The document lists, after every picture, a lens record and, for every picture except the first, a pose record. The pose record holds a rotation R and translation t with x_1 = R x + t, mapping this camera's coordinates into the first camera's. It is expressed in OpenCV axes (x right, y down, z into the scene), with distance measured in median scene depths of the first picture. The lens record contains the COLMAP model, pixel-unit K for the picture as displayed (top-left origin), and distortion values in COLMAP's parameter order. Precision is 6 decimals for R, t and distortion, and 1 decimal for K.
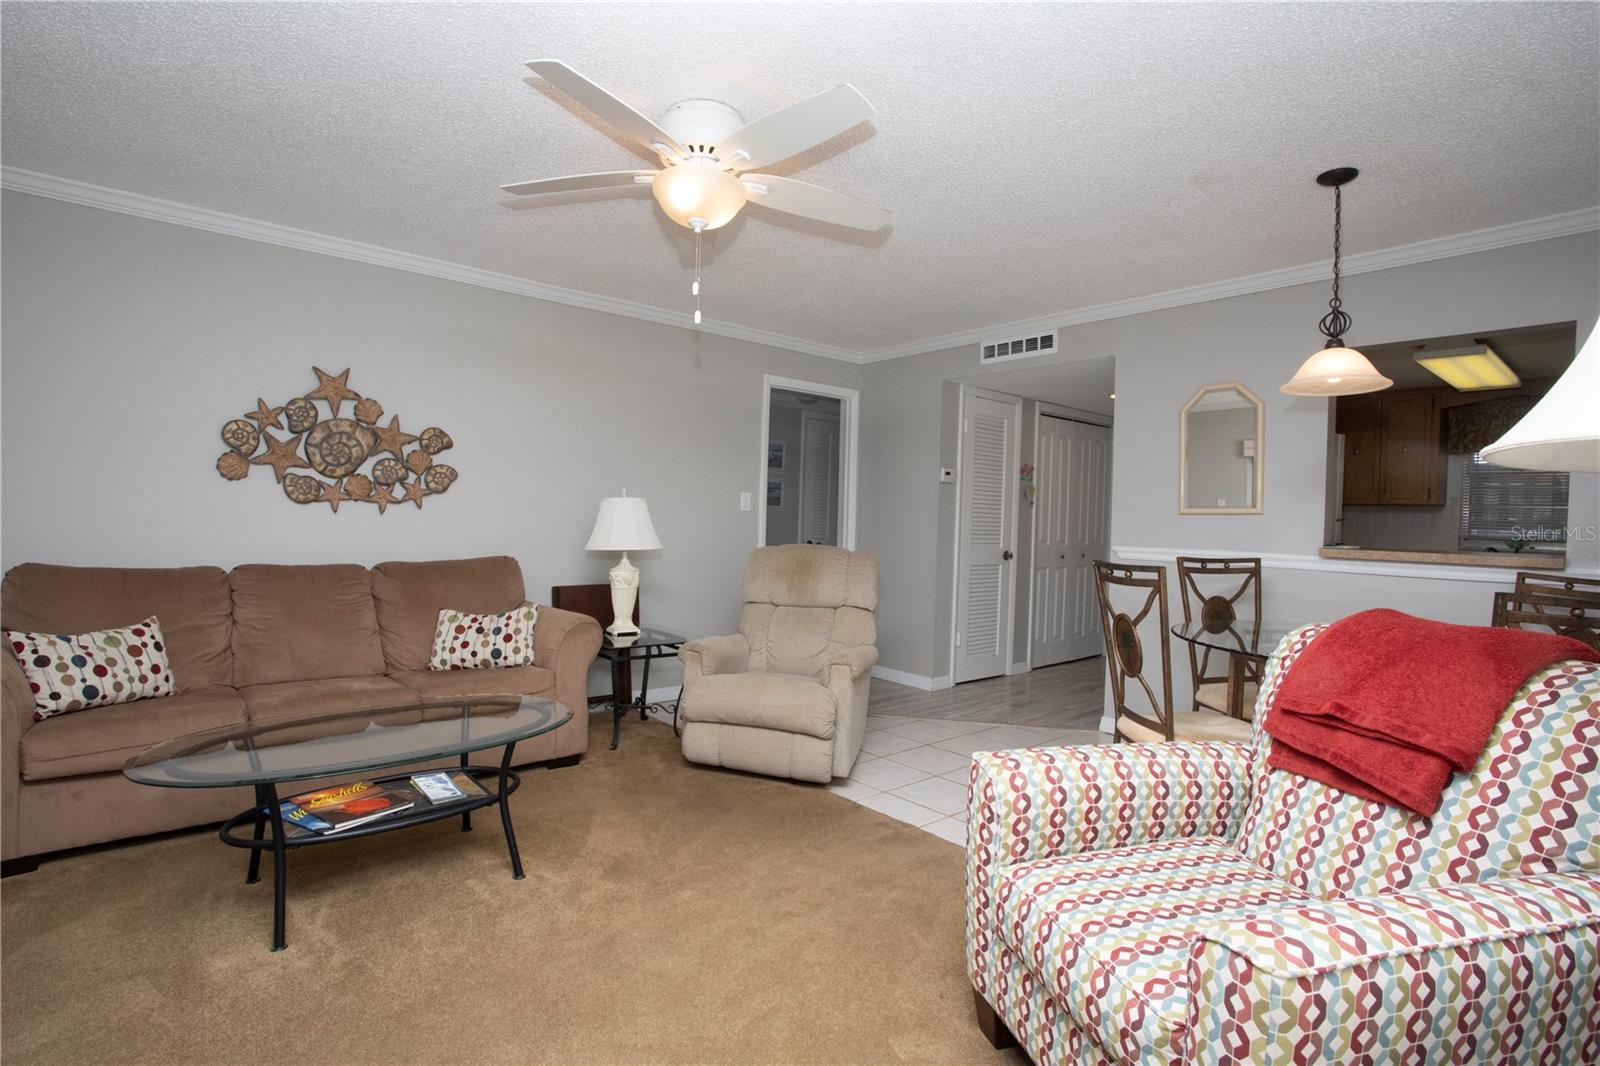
lens RADIAL K [[782.5, 0, 747.8], [0, 782.5, 544.6], [0, 0, 1]] dist [-0.028849, 0.004696]
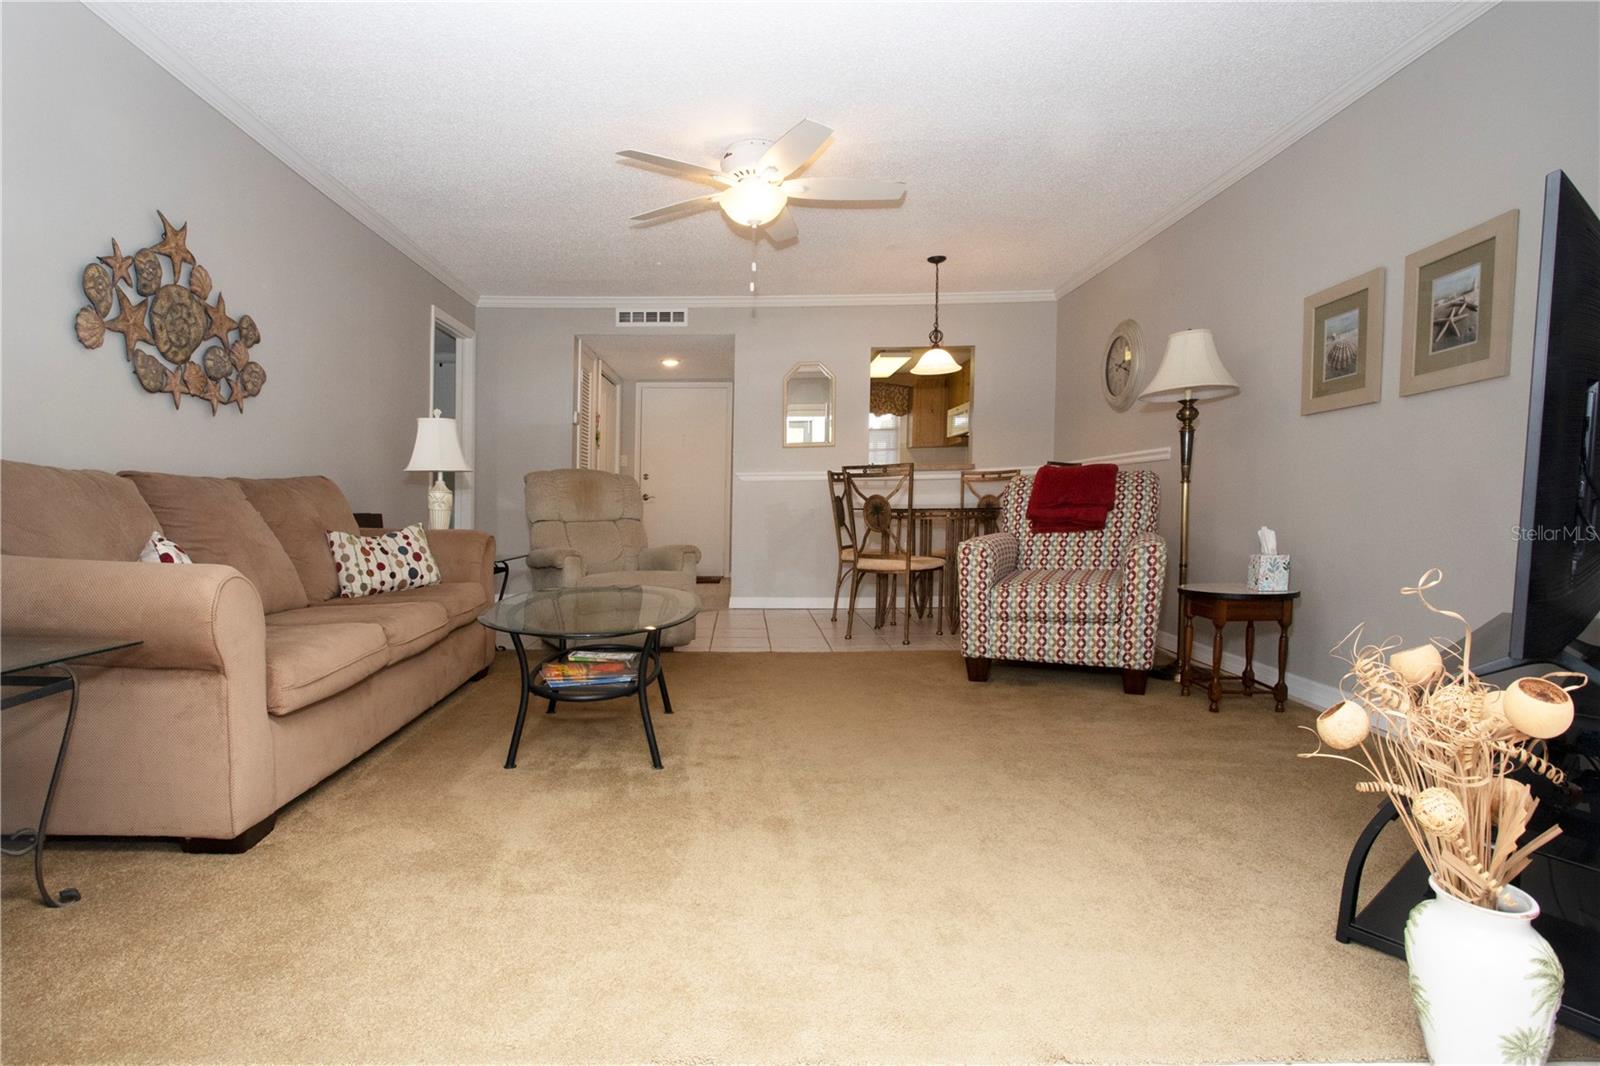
lens RADIAL K [[834.9, 0, 789.4], [0, 834.9, 523.6], [0, 0, 1]] dist [-0.018871, 0.005594]
pose [[0.597552, -0.047368, 0.800430, -0.842163], [0.055341, 0.998309, 0.017764, 0.088952], [-0.799918, 0.033681, 0.599164, 0.054342]]
